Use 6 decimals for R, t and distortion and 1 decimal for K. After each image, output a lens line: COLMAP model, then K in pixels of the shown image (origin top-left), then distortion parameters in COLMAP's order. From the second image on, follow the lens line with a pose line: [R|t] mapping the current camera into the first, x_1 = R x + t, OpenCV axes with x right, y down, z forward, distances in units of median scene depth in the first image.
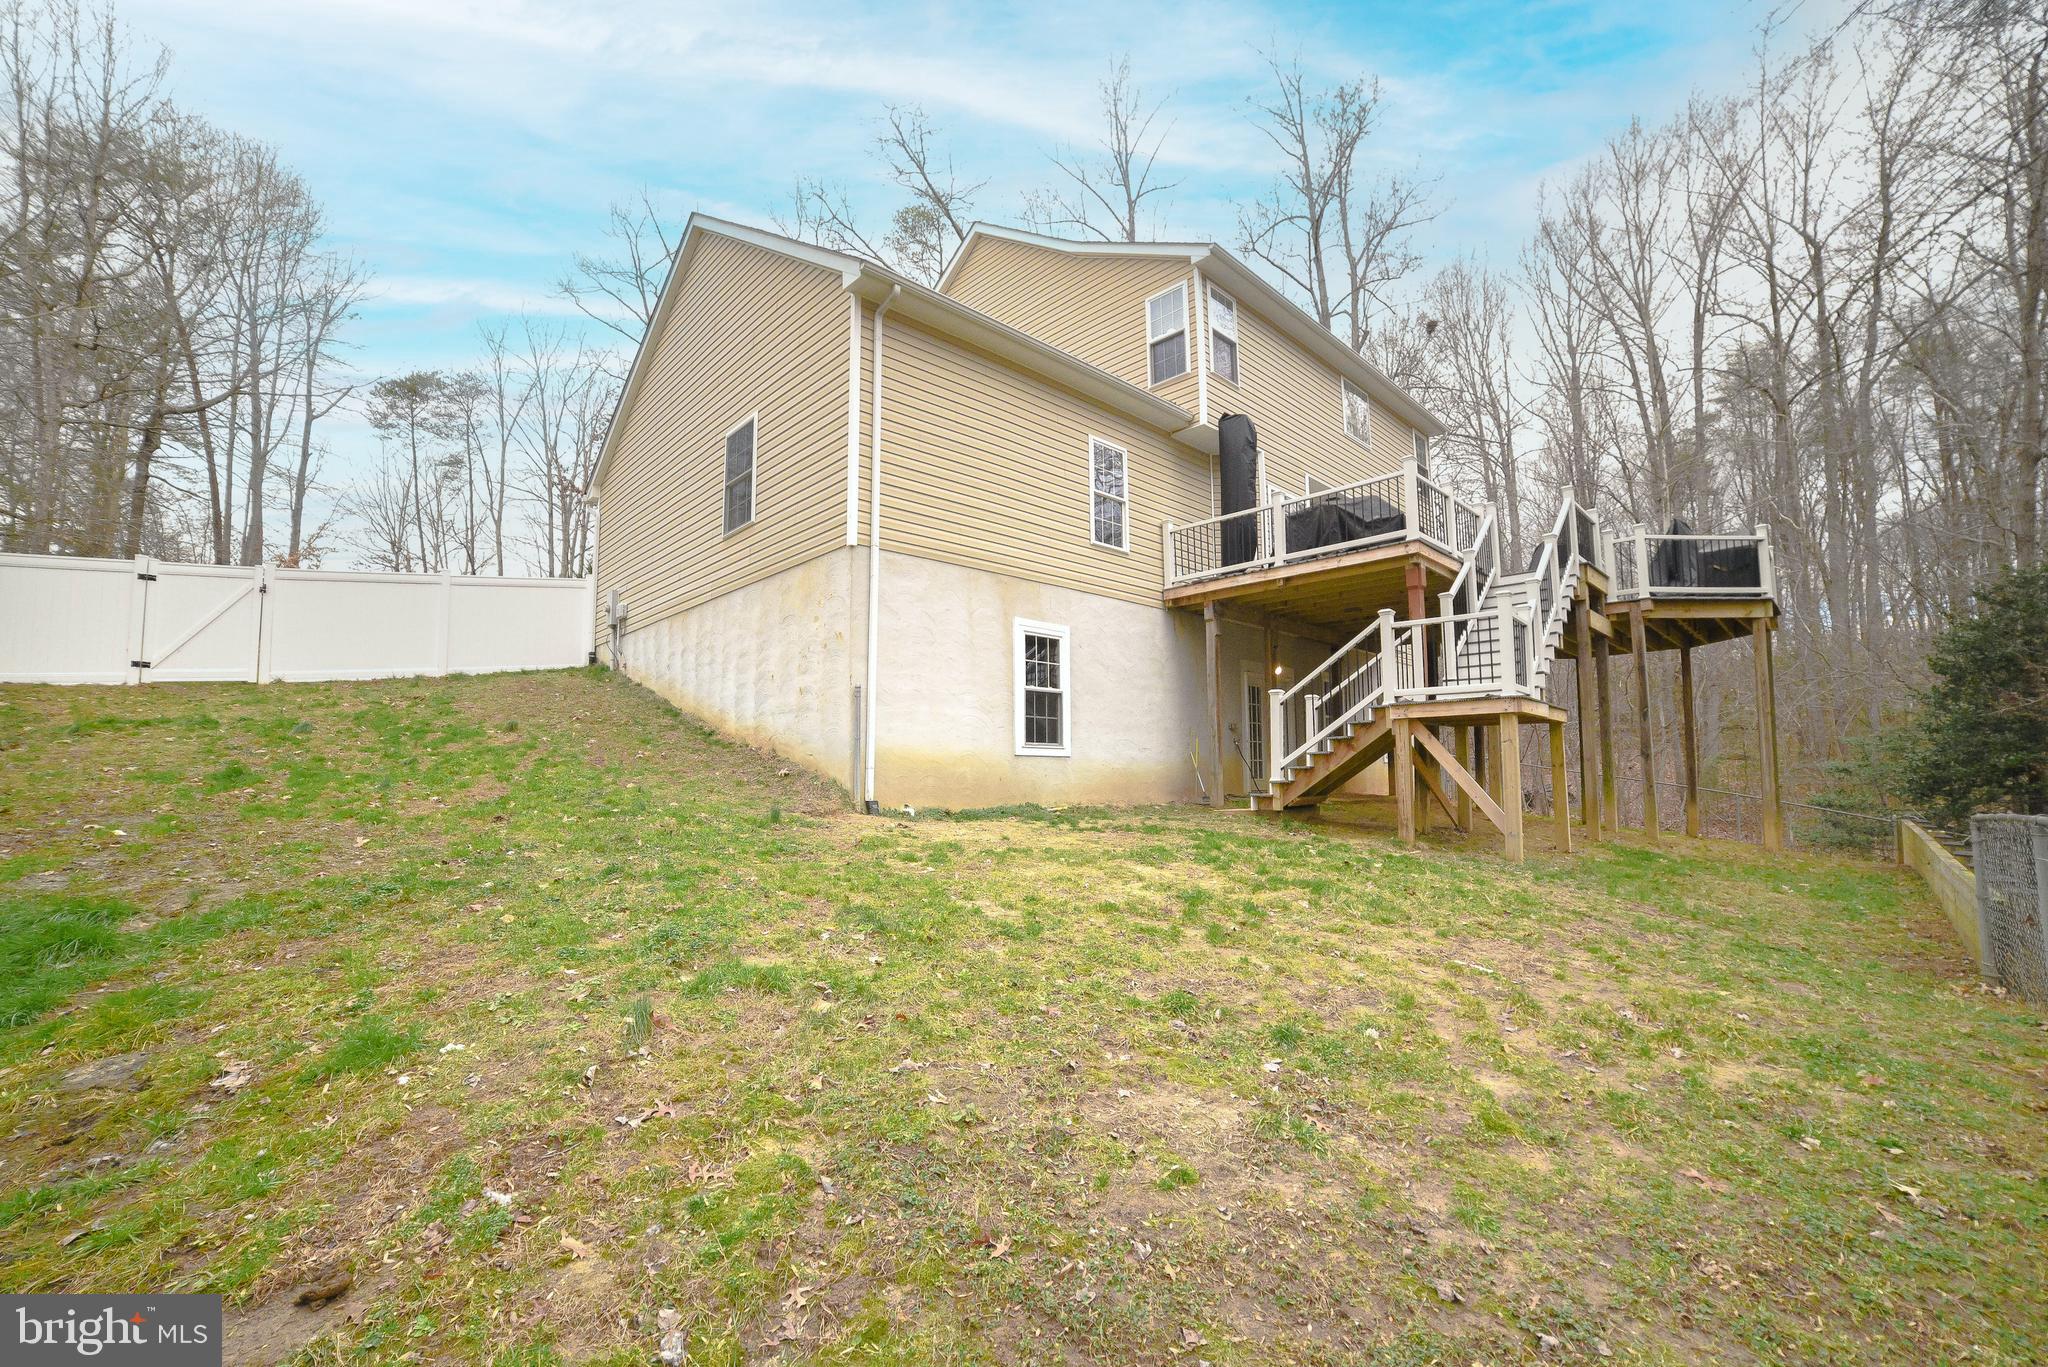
lens RADIAL K [[835.1, 0, 1024.6], [0, 835.1, 713.1], [0, 0, 1]] dist [-0.043630, 0.000021]
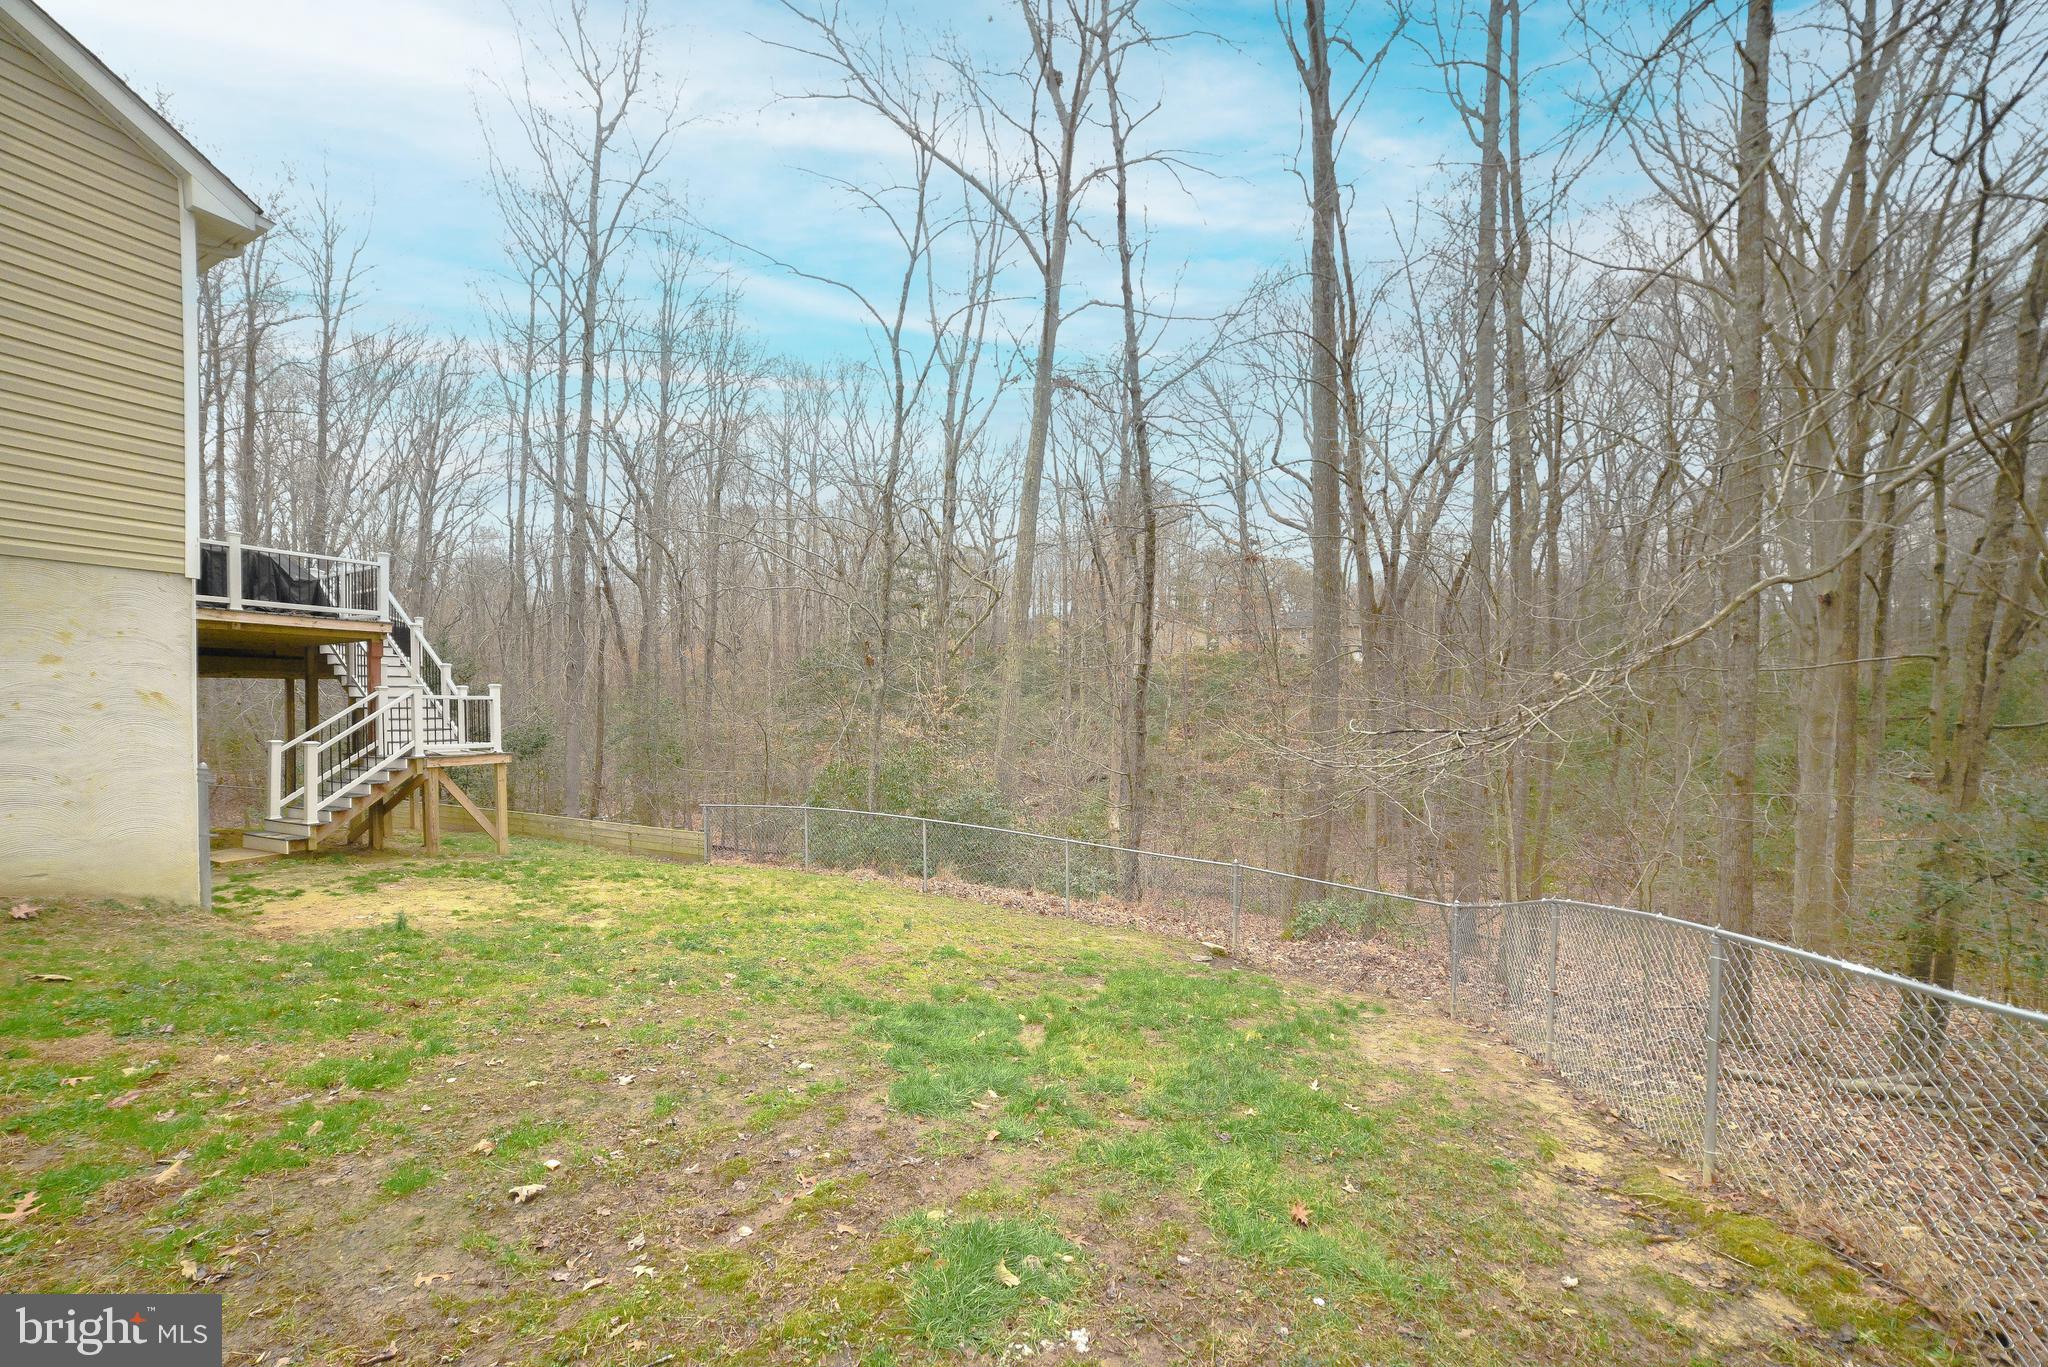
lens RADIAL K [[835.1, 0, 1024.6], [0, 835.1, 713.1], [0, 0, 1]] dist [-0.043630, 0.000021]
pose [[-0.384619, -0.007110, 0.923048, -1.078716], [-0.066991, 0.997548, -0.020230, -0.110623], [-0.920641, -0.069617, -0.384153, 0.555817]]
